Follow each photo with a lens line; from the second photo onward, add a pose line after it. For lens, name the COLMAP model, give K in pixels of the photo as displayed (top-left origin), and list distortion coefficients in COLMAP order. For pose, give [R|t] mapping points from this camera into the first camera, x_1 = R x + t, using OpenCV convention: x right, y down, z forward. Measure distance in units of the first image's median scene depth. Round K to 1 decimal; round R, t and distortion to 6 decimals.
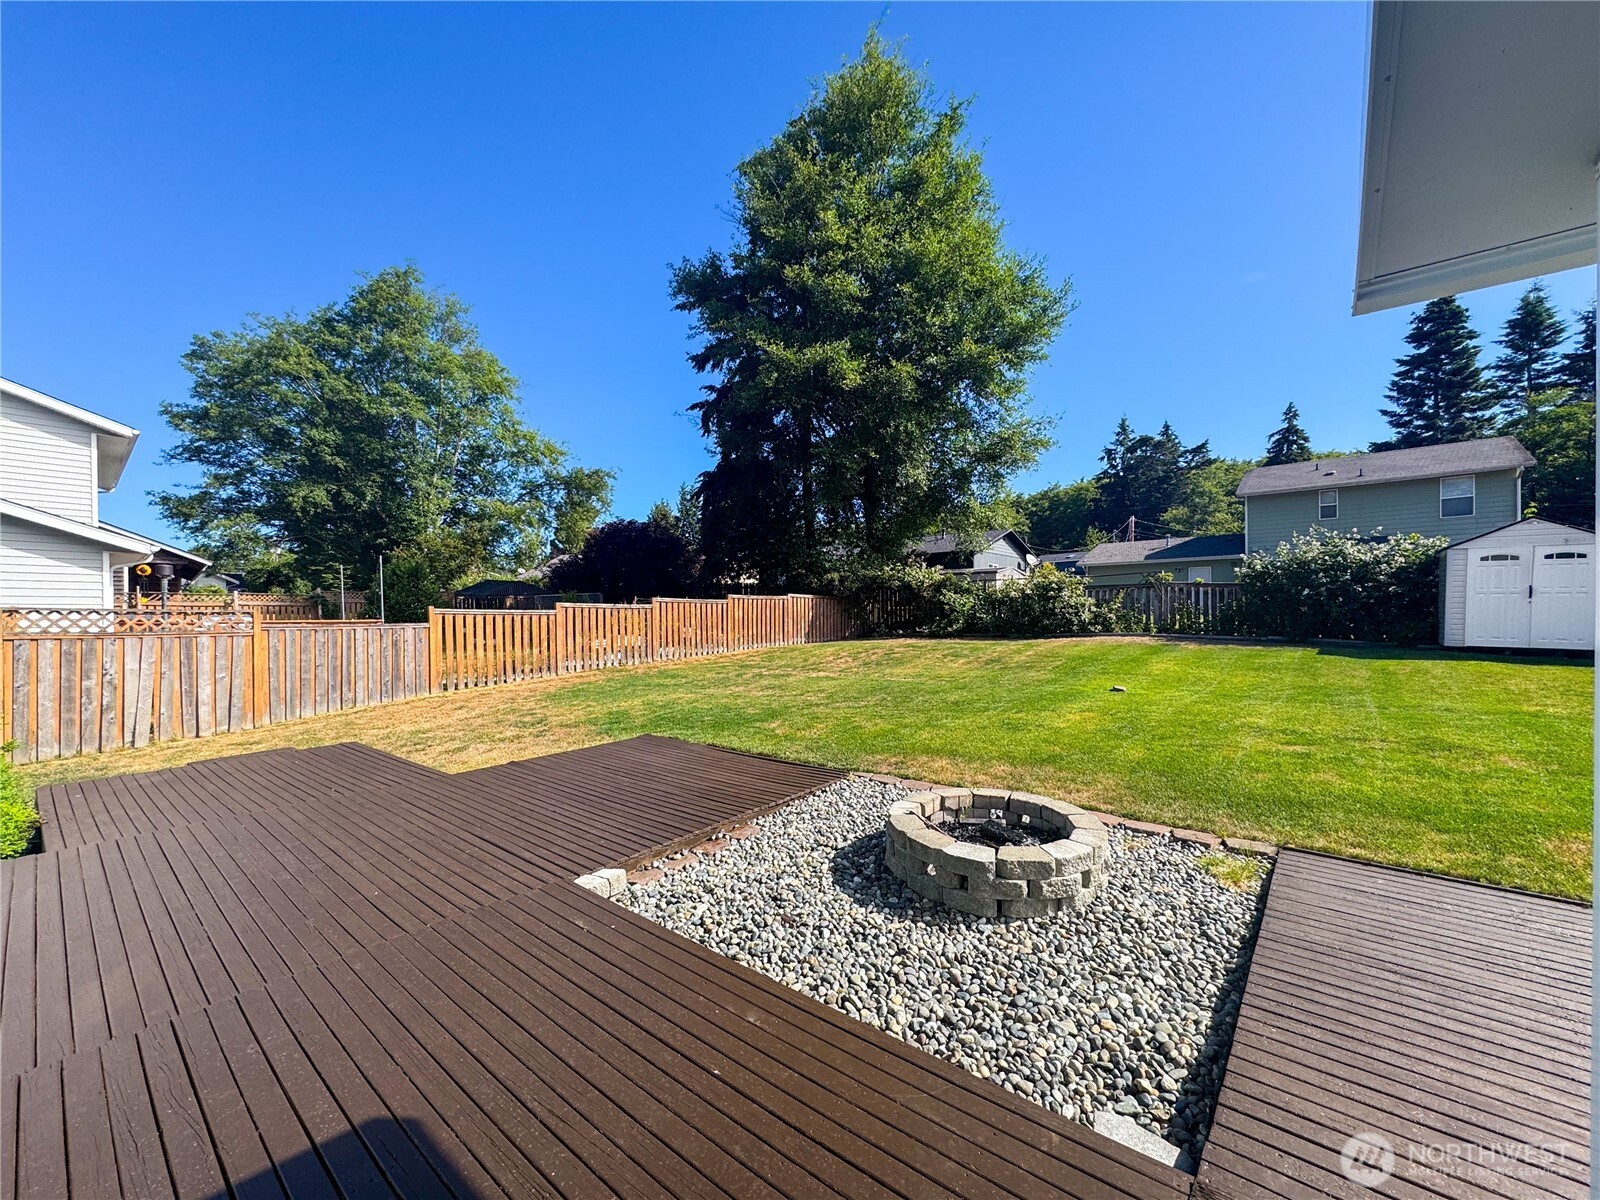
lens RADIAL K [[642.3, 0, 797.5], [0, 642.3, 607.8], [0, 0, 1]] dist [0.010943, 0.000660]
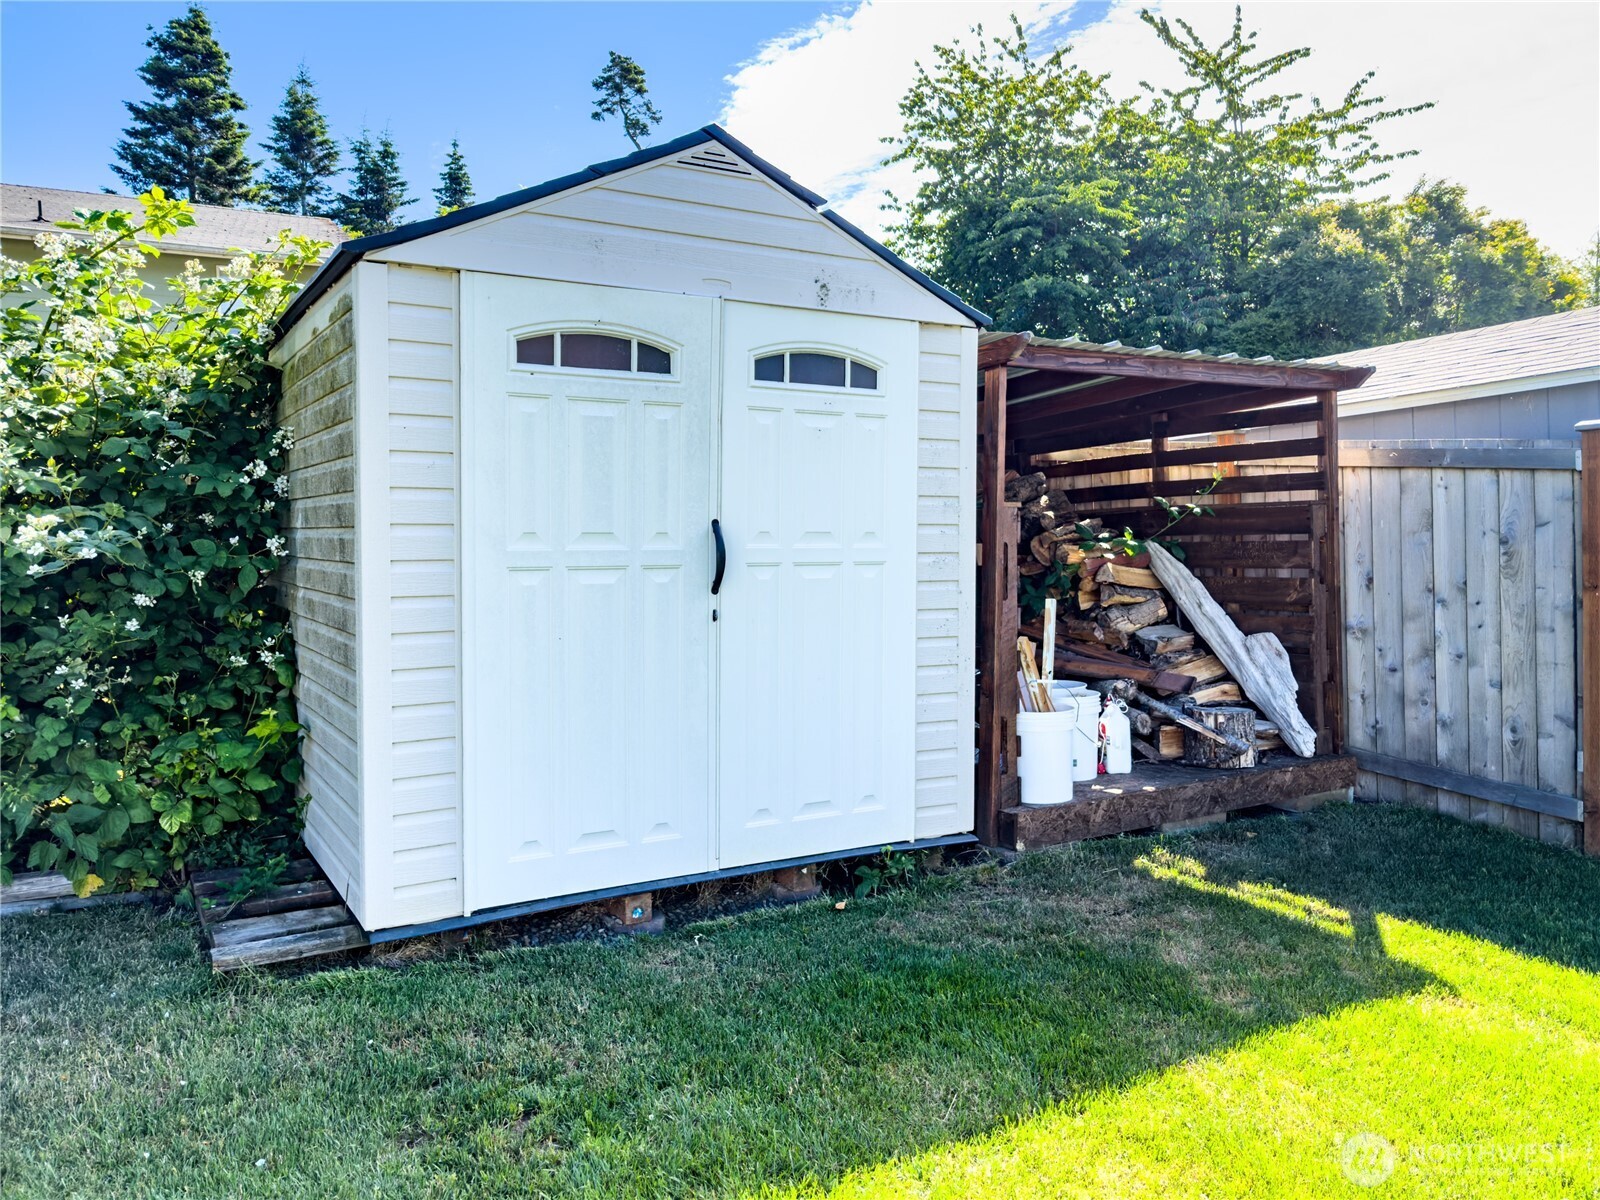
lens RADIAL K [[1121.9, 0, 799.3], [0, 1121.9, 601.2], [0, 0, 1]] dist [0.006324, -0.000679]
pose [[0.300841, -0.046895, 0.952521, 0.192710], [0.017872, 0.998892, 0.043533, -0.005982], [-0.953507, 0.003927, 0.301345, 0.202904]]
